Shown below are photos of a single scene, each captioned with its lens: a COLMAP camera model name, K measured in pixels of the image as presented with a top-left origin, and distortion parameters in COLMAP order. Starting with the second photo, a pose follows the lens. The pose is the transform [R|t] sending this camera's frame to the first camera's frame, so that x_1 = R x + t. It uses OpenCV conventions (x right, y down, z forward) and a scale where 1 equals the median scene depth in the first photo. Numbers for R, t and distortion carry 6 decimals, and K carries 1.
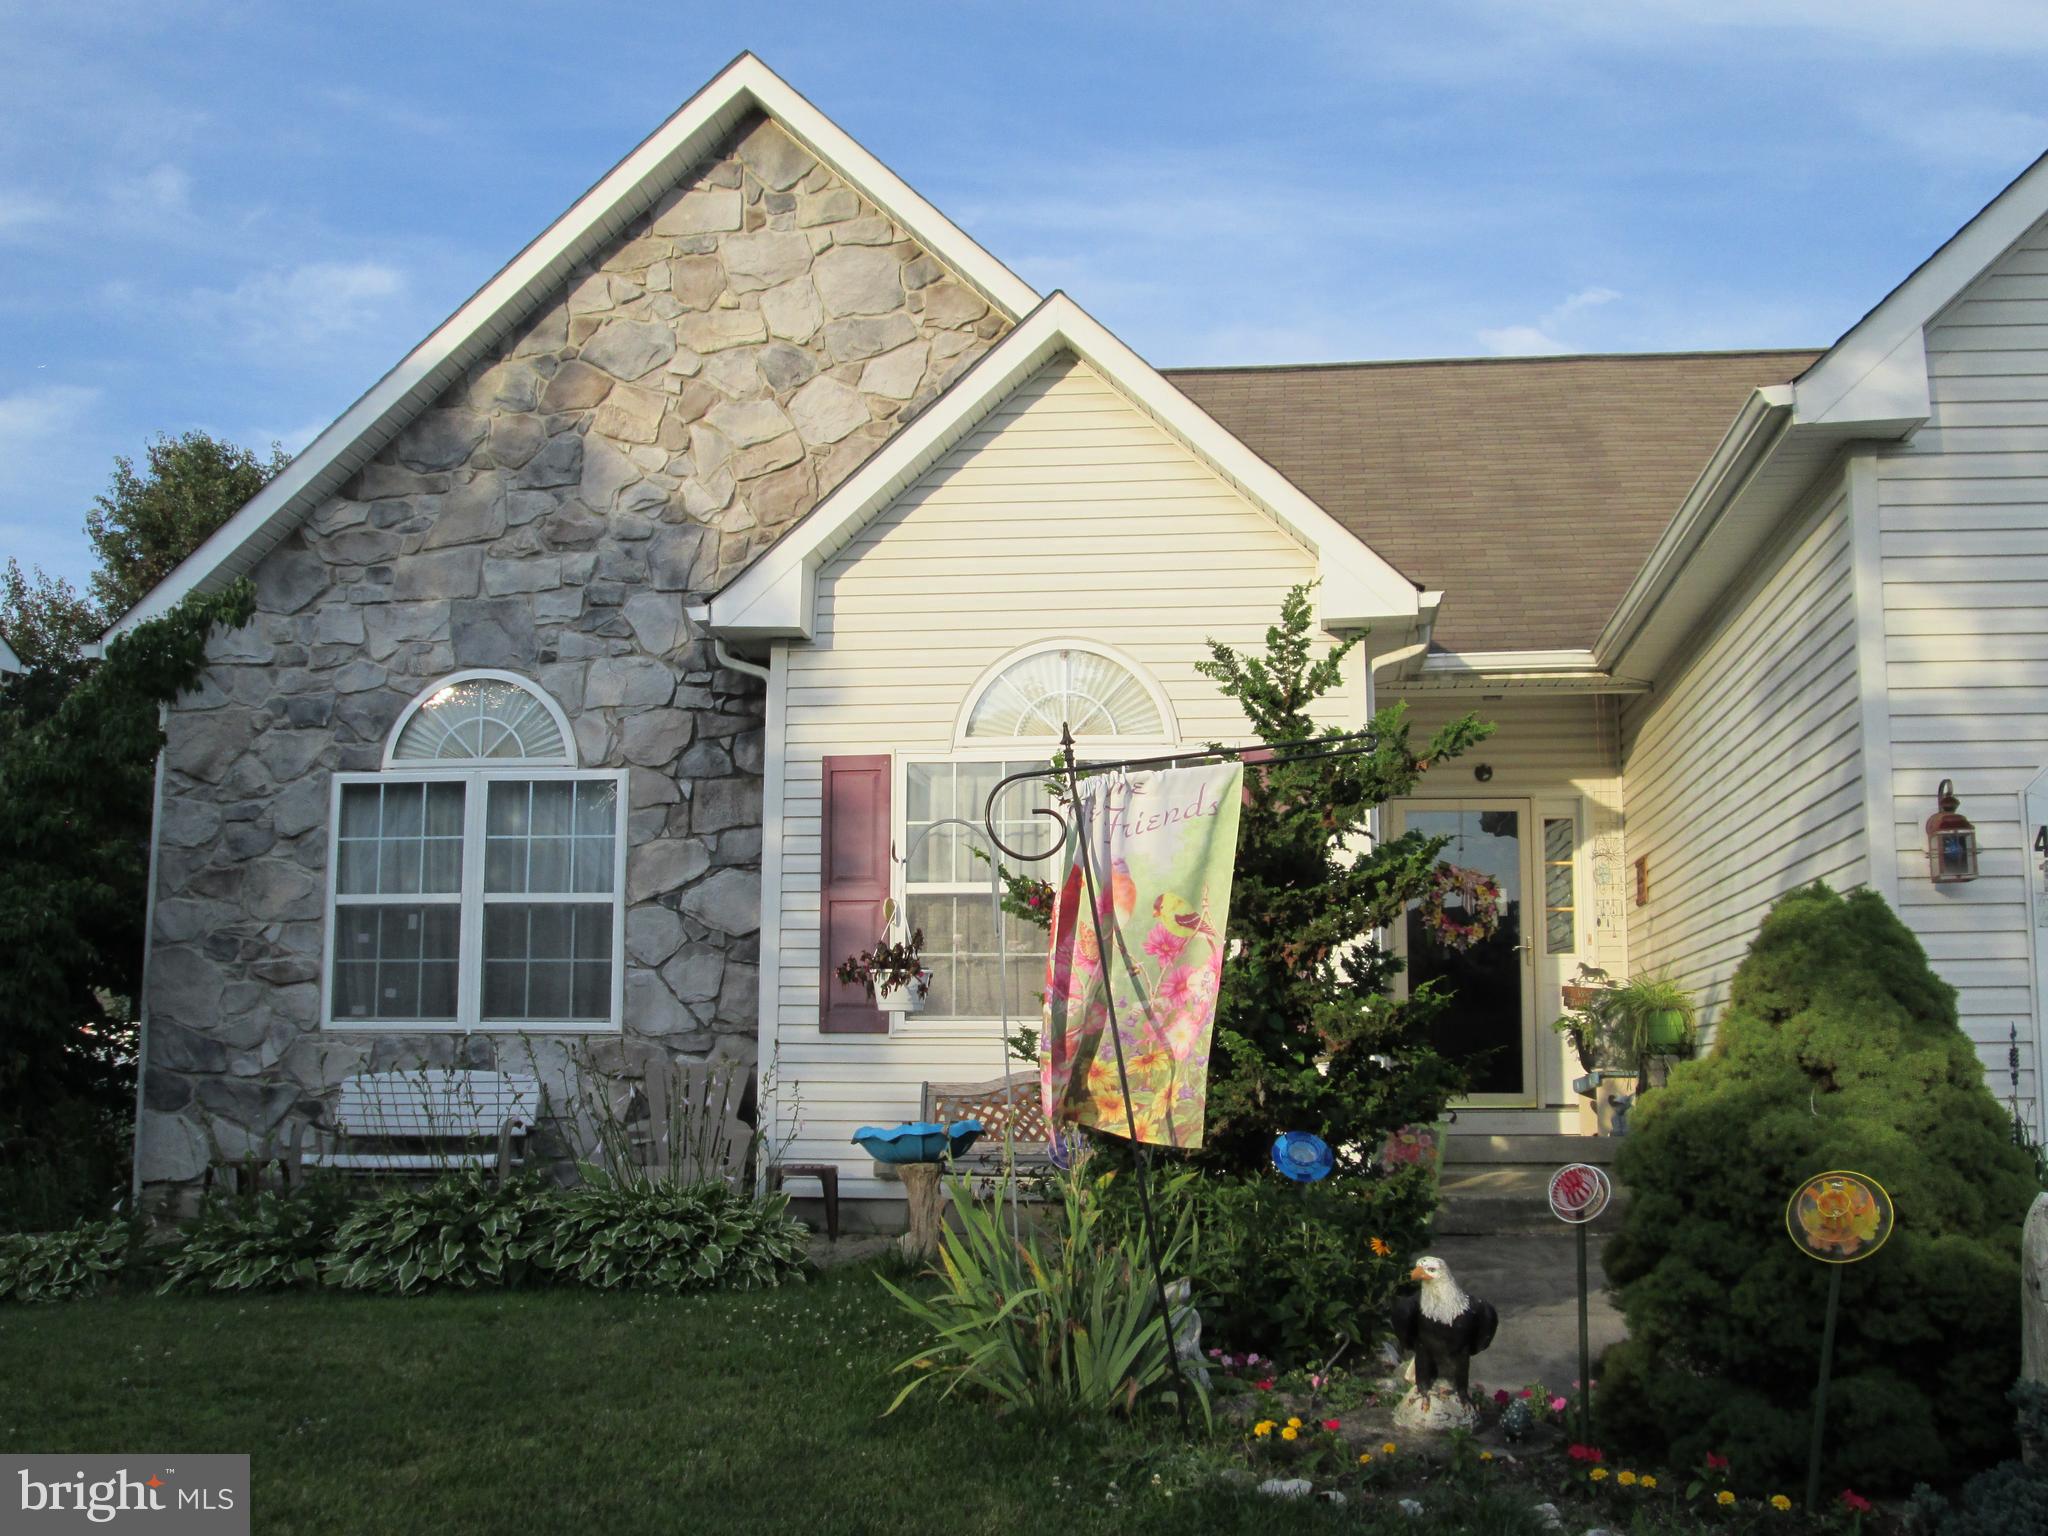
lens RADIAL K [[2117.3, 0, 1024.0], [0, 2117.3, 768.0], [0, 0, 1]] dist [-0.093937, -0.018472]
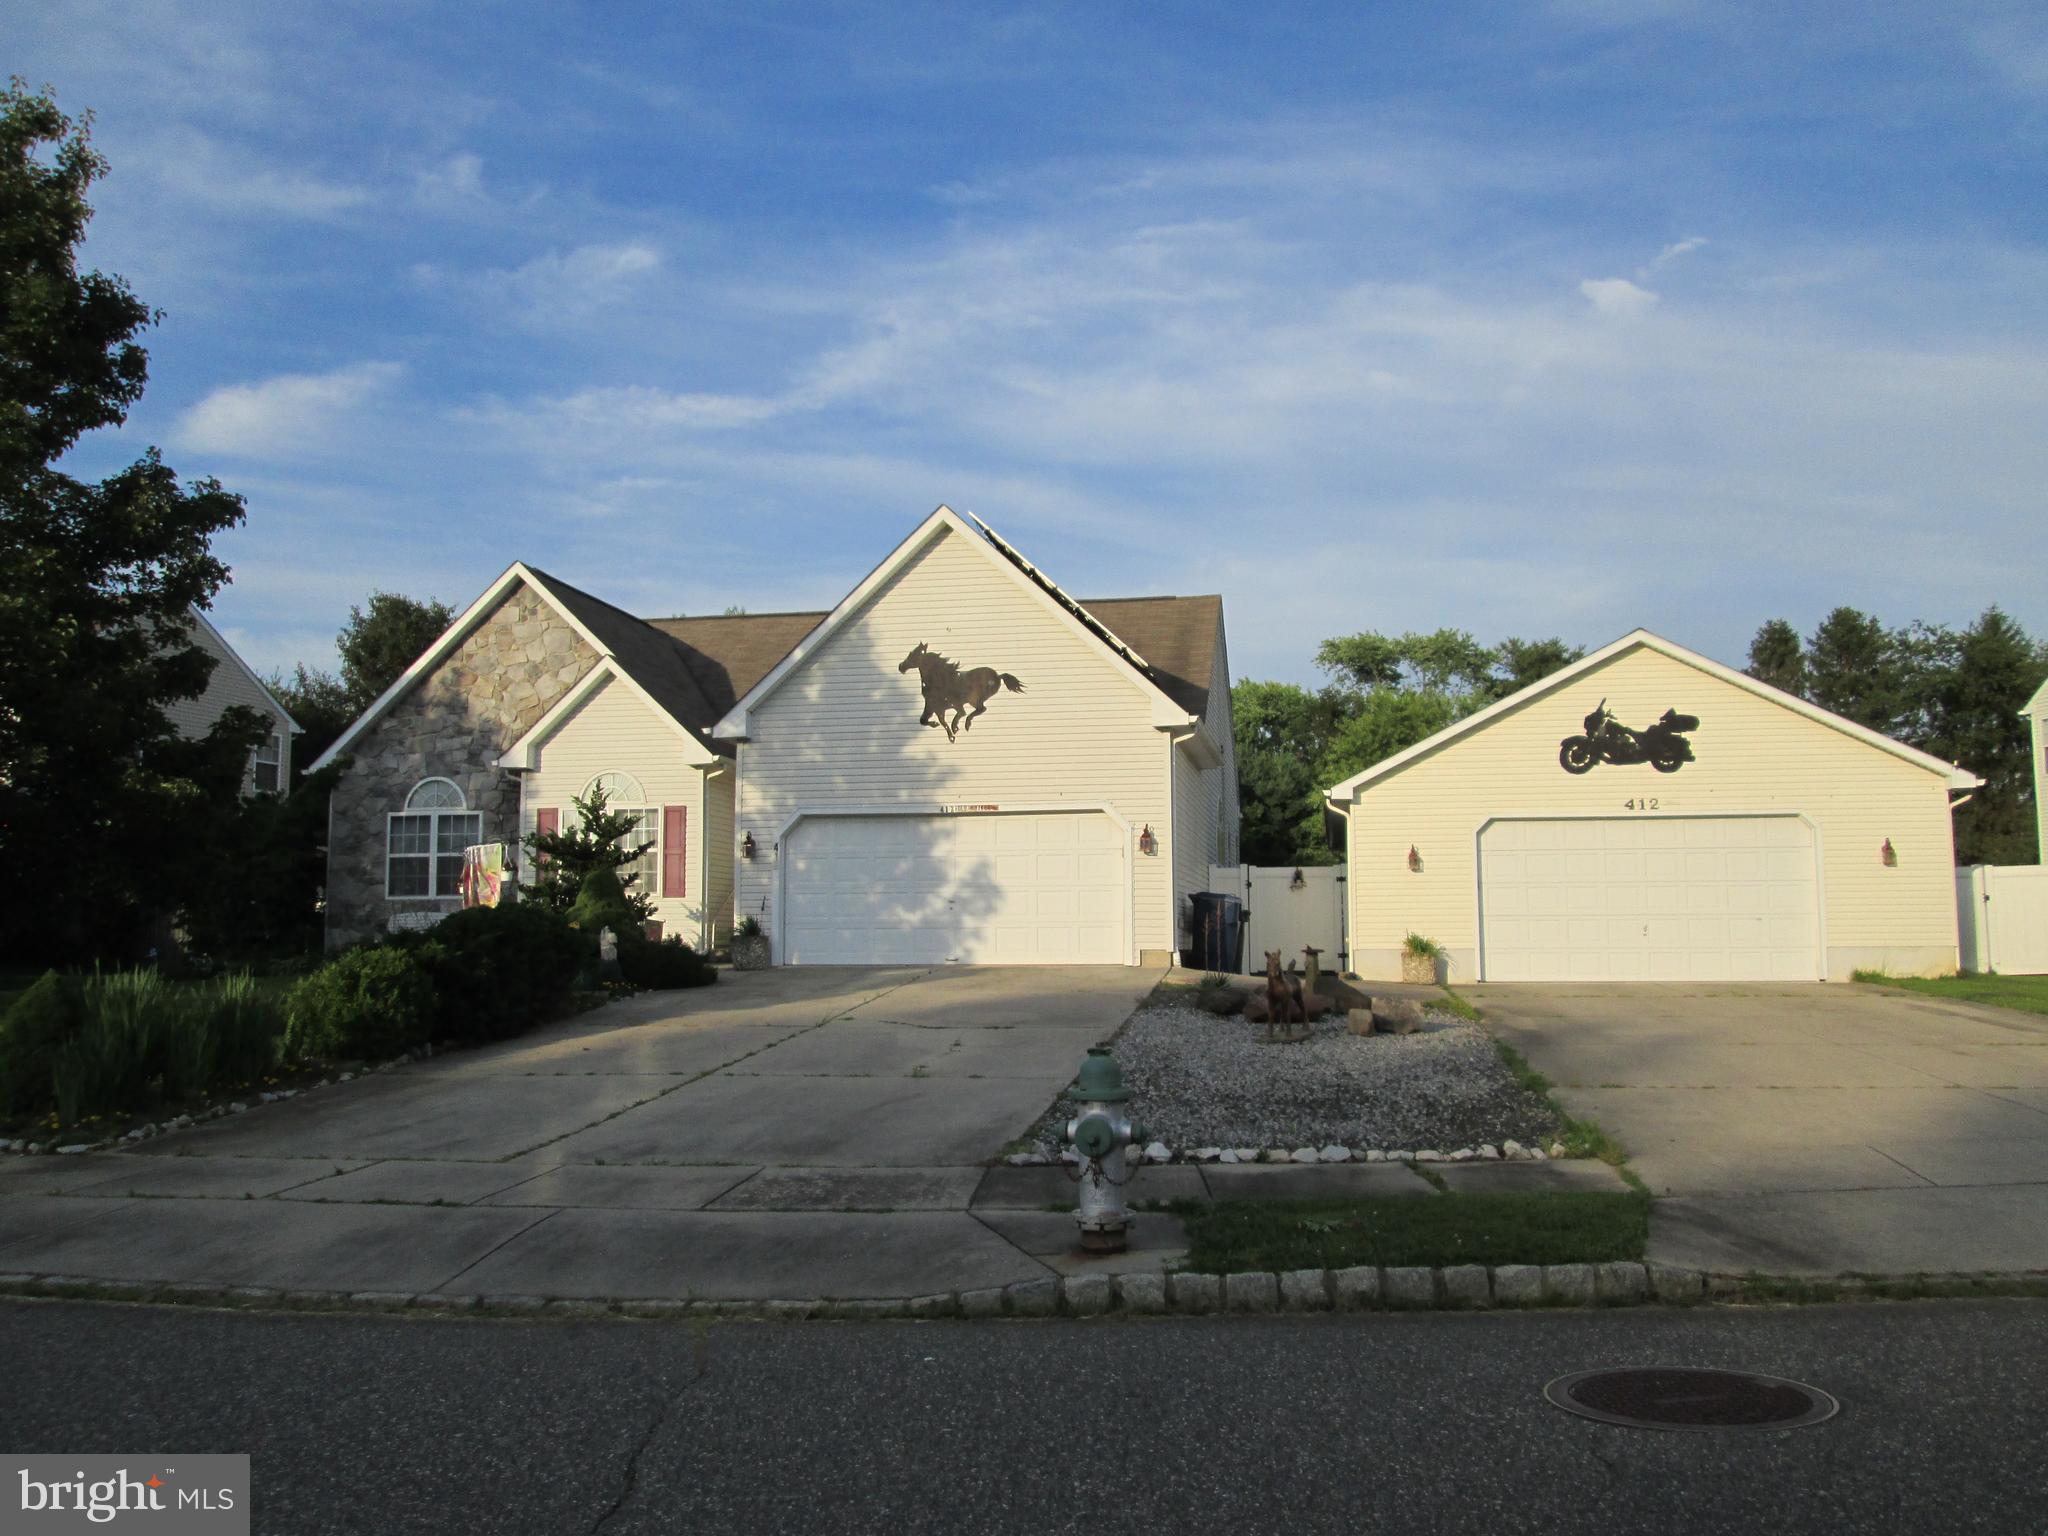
lens RADIAL K [[1651.0, 0, 1024.0], [0, 1651.0, 768.0], [0, 0, 1]] dist [-0.068628, 0.036386]
pose [[0.998099, -0.015788, -0.059576, 0.701695], [0.018595, 0.998729, 0.046857, -0.151594], [0.058760, -0.047876, 0.997123, -1.237540]]
